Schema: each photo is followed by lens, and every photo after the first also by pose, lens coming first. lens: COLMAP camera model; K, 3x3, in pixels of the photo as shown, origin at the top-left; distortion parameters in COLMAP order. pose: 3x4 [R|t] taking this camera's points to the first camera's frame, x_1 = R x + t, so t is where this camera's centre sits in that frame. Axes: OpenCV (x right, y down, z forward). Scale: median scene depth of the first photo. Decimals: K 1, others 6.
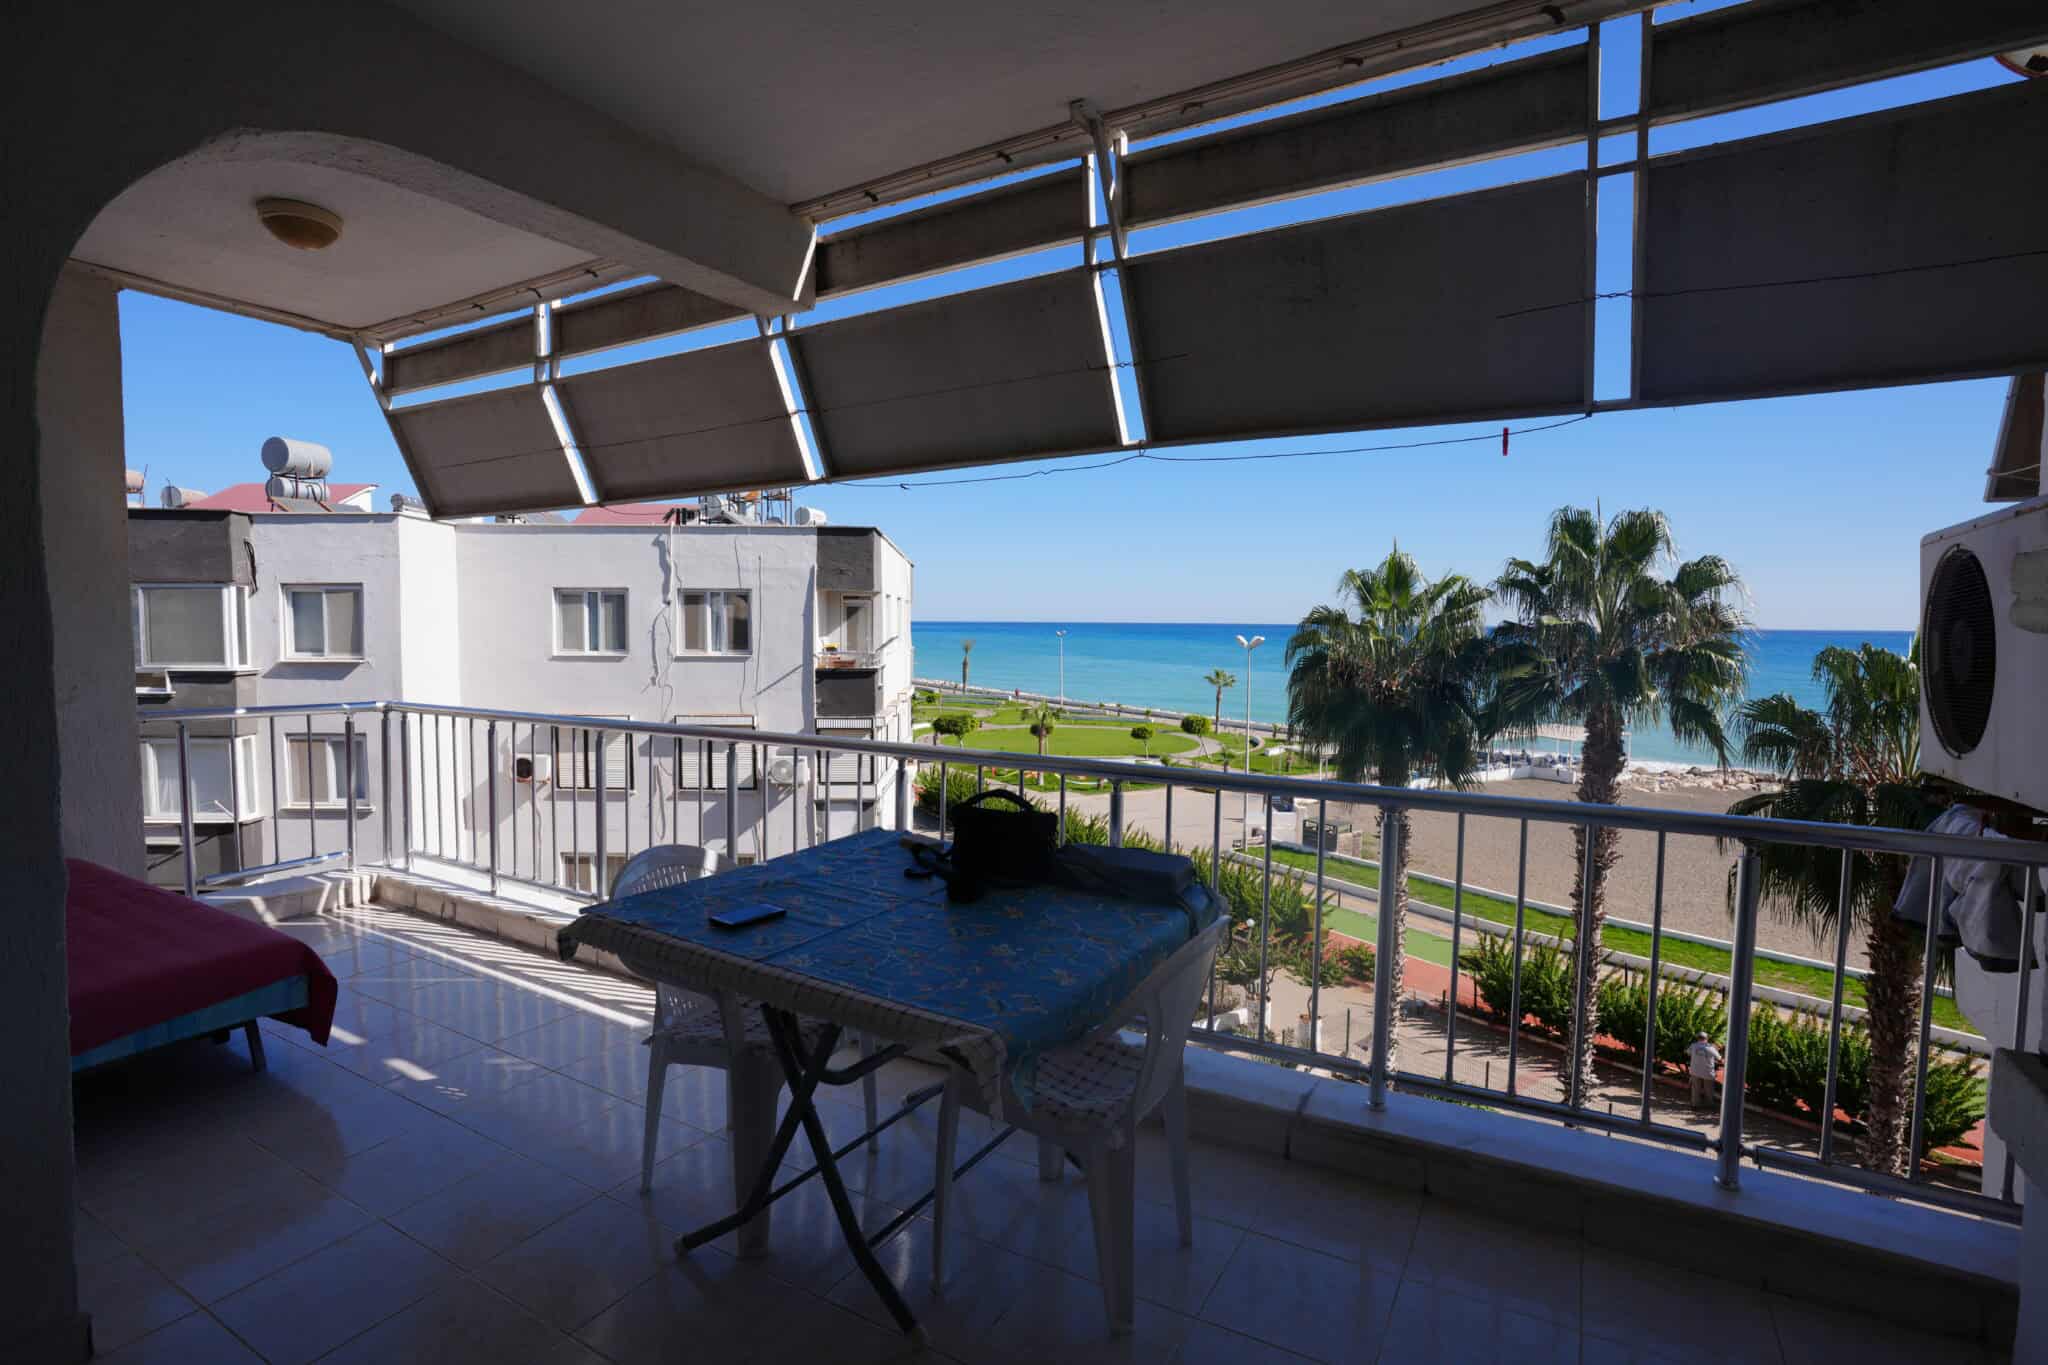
lens RADIAL K [[1005.1, 0, 1023.0], [0, 1005.1, 675.0], [0, 0, 1]] dist [-0.089995, 0.043411]
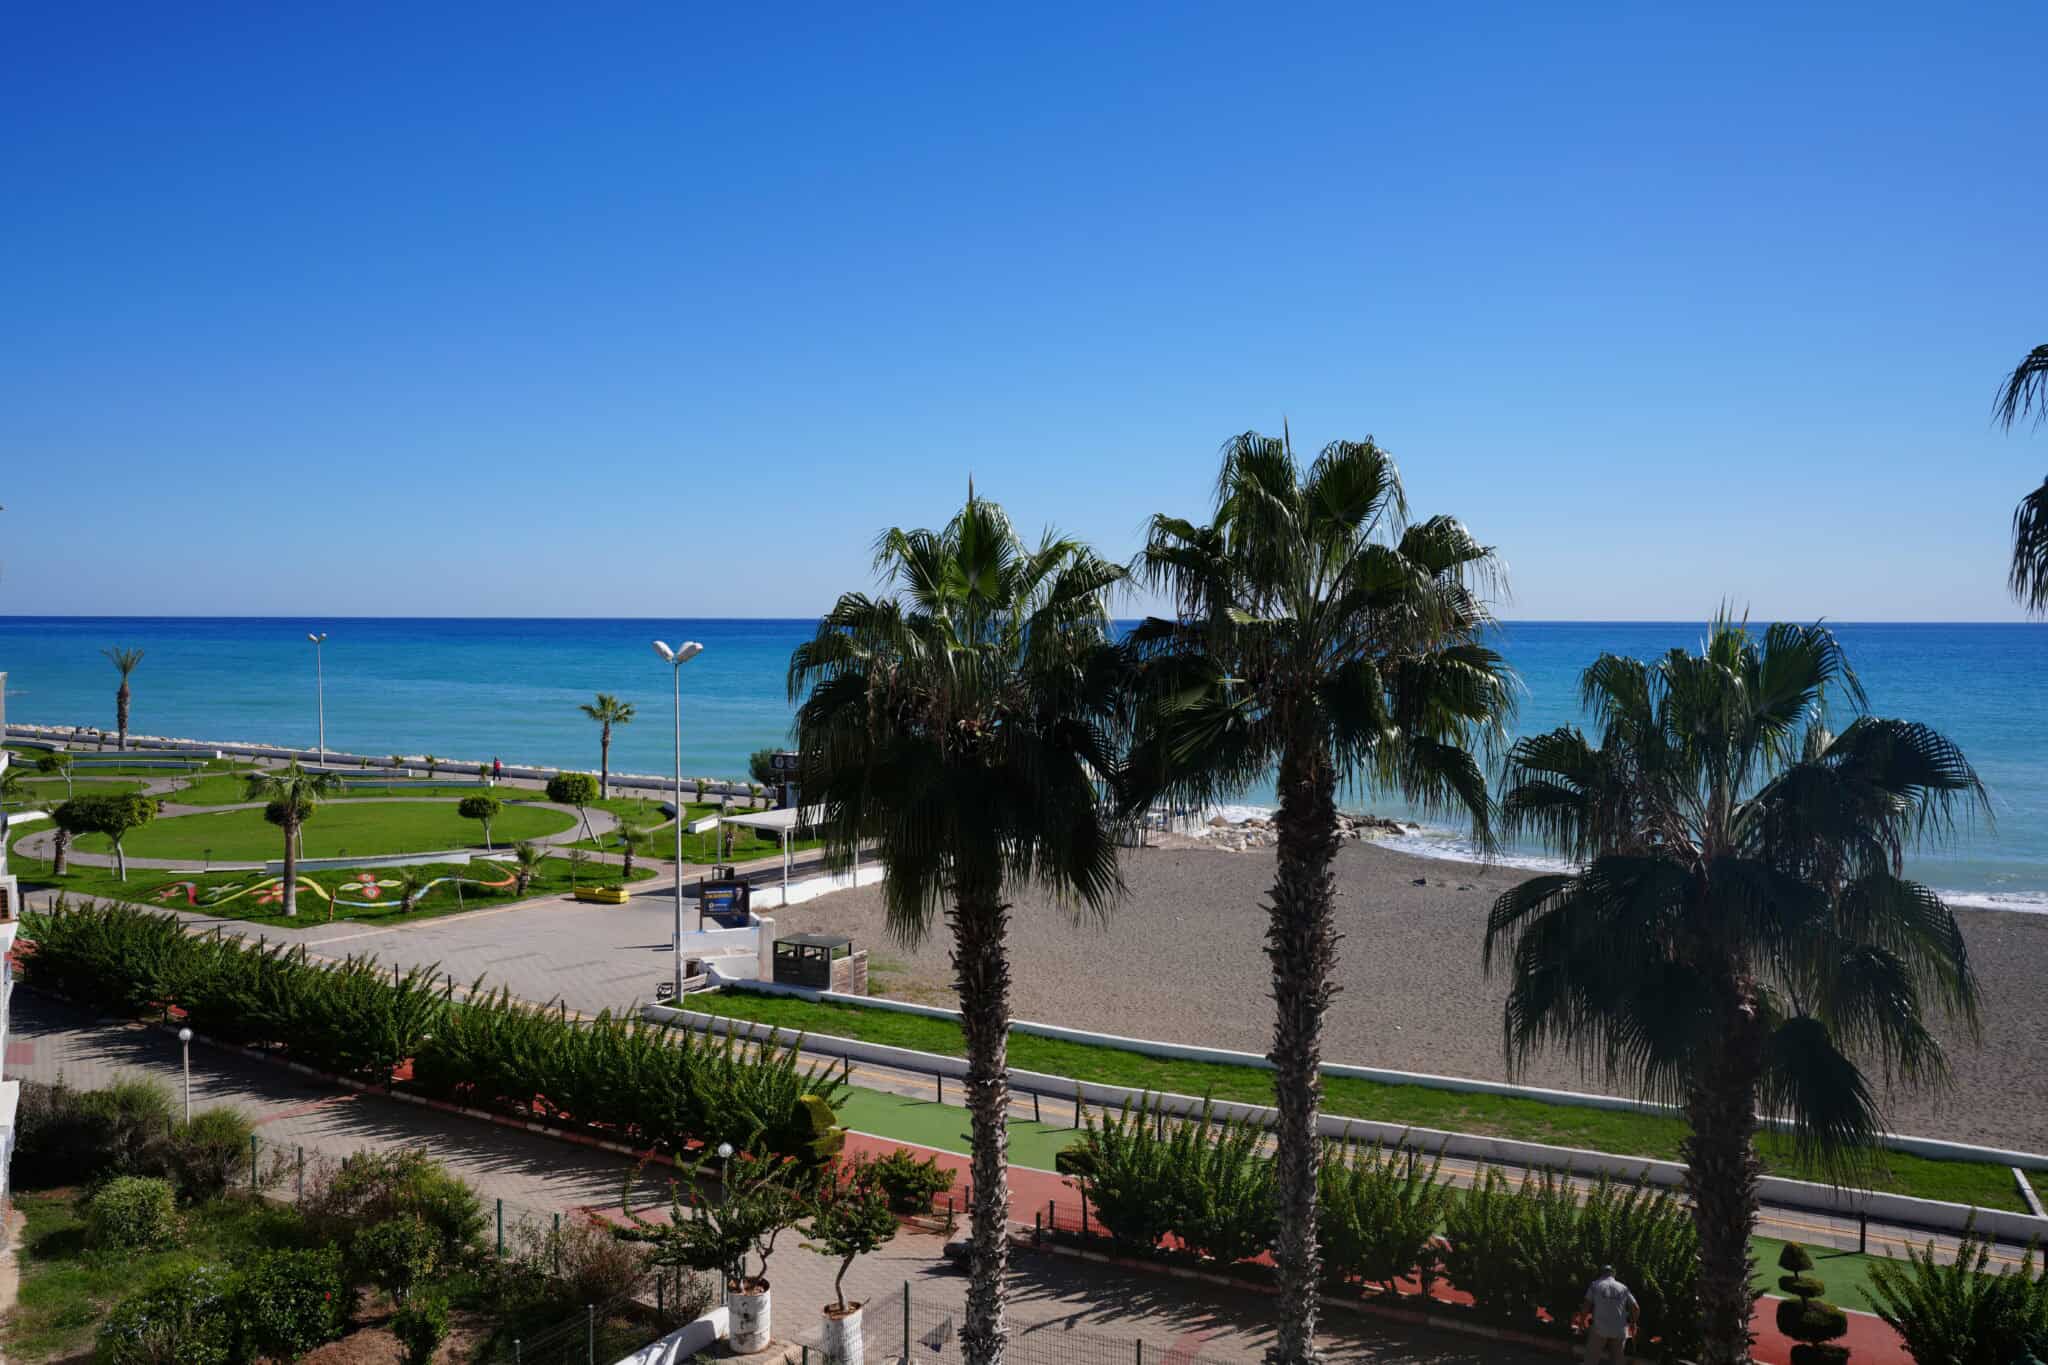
lens RADIAL K [[1569.0, 0, 1019.4], [0, 1569.0, 685.7], [0, 0, 1]] dist [-0.014756, 0.088468]
pose [[0.895289, -0.023335, 0.444874, -0.013413], [0.026790, 0.999640, -0.001480, -0.009951], [-0.444679, 0.013243, 0.895592, 0.126919]]
